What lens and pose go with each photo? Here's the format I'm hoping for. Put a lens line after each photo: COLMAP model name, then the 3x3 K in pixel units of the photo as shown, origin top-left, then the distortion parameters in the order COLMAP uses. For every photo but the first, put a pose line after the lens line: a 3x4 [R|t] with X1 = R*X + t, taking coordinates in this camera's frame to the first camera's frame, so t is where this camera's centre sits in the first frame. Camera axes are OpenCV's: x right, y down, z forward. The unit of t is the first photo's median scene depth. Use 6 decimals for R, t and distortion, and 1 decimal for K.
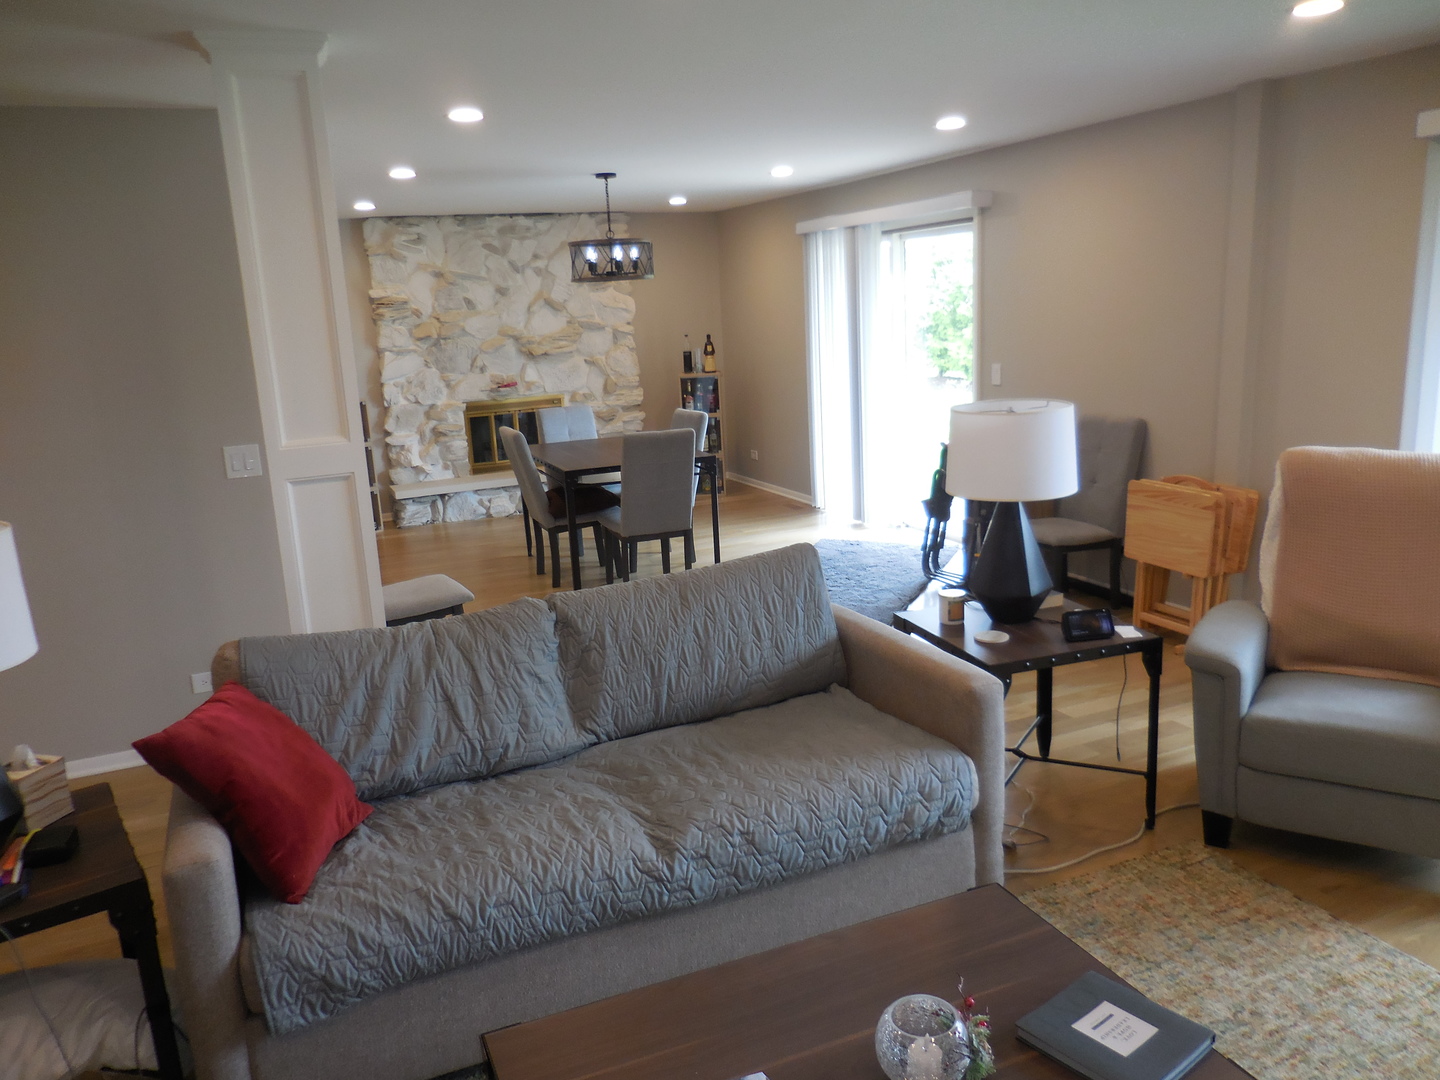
lens RADIAL K [[1089.5, 0, 720.0], [0, 1089.5, 540.0], [0, 0, 1]] dist [-0.008861, -0.000062]
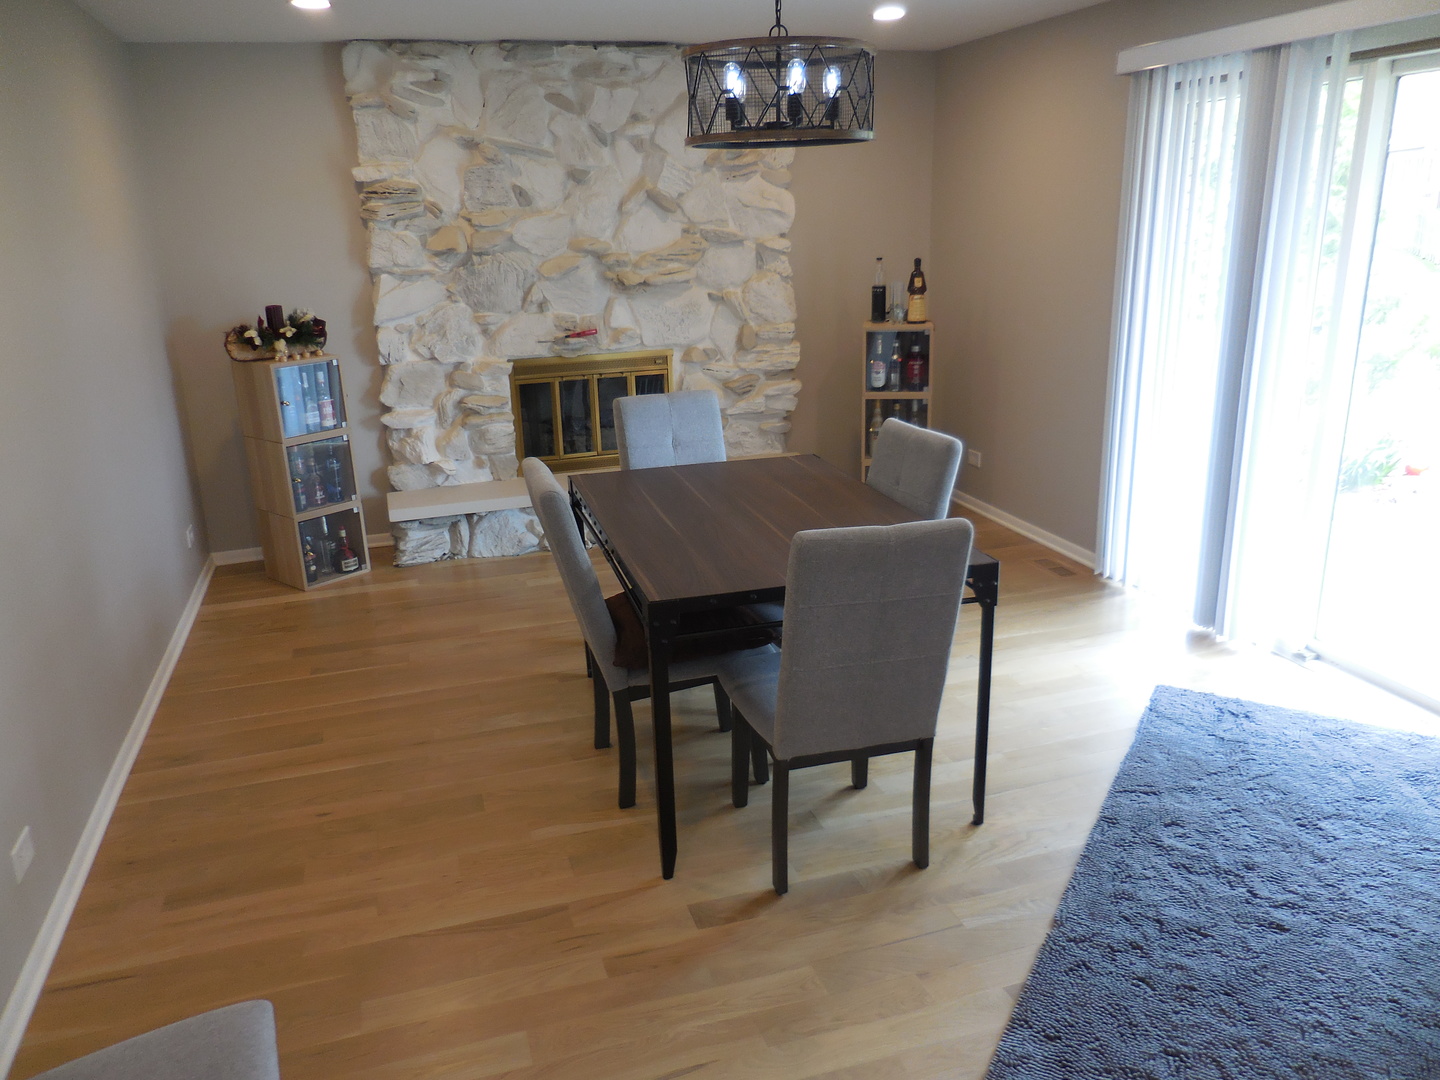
lens RADIAL K [[1095.2, 0, 720.0], [0, 1095.2, 540.0], [0, 0, 1]] dist [-0.001313, 0.004331]
pose [[0.993269, 0.054264, -0.102335, -0.049922], [-0.045678, 0.995380, 0.084453, -0.084515], [0.106445, -0.079210, 0.991158, 0.399648]]
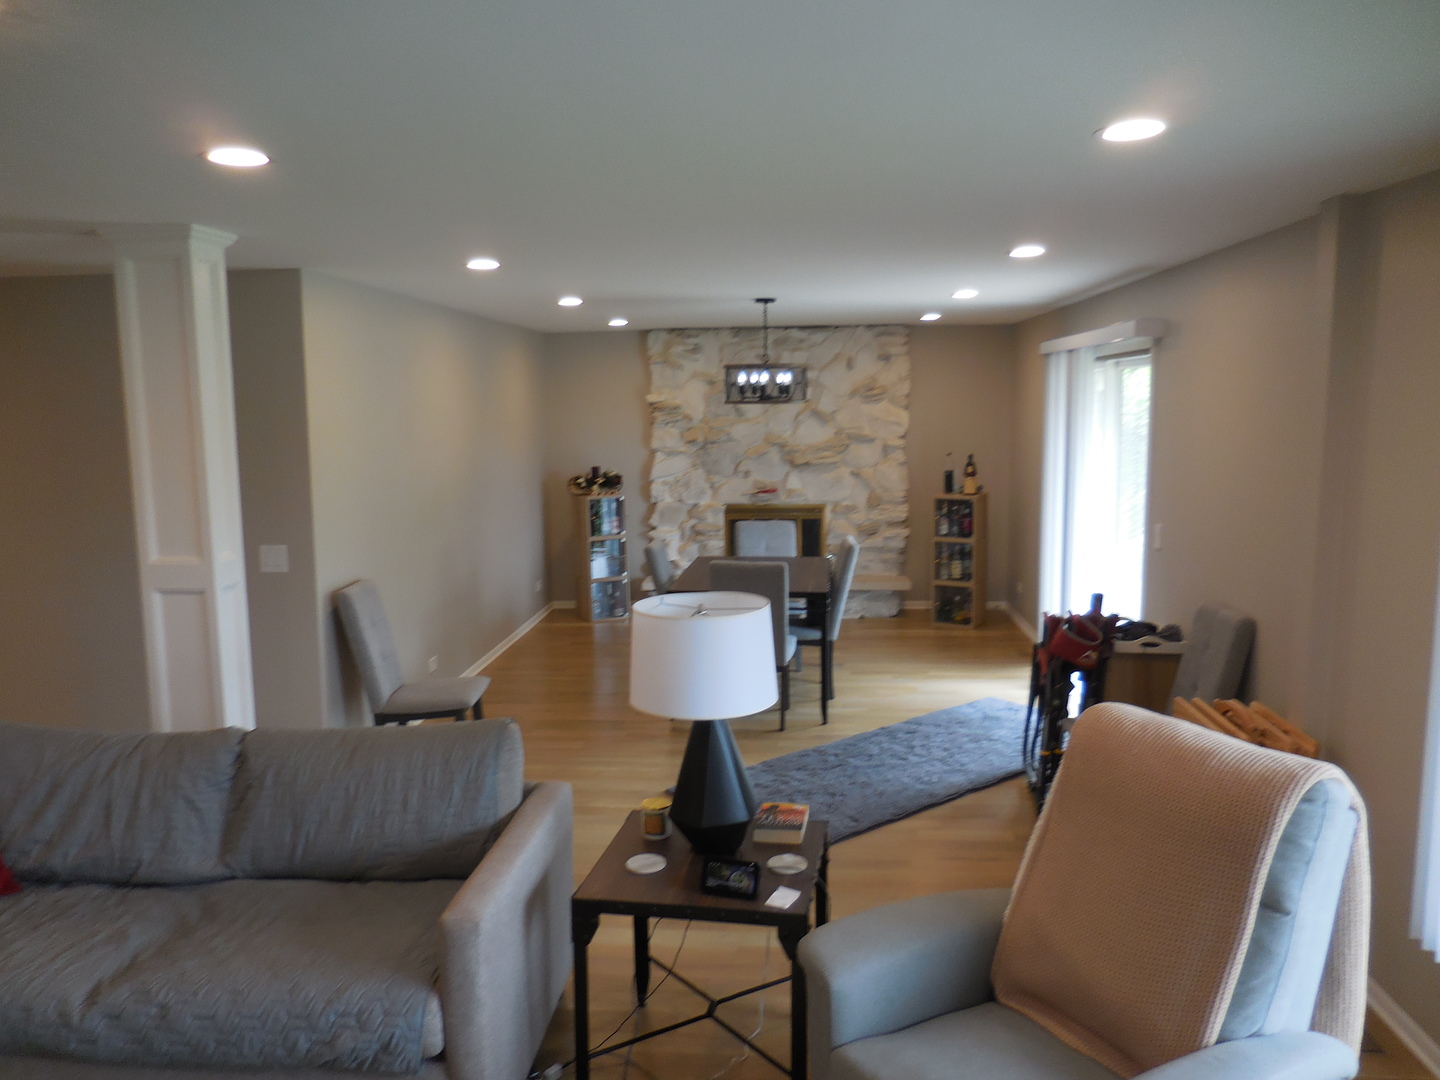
lens RADIAL K [[1095.2, 0, 720.0], [0, 1095.2, 540.0], [0, 0, 1]] dist [-0.001313, 0.004331]
pose [[0.880986, 0.100645, -0.462314, 0.249646], [-0.133956, 0.990191, -0.039705, -0.051933], [0.453784, 0.096909, 0.885827, 0.080752]]
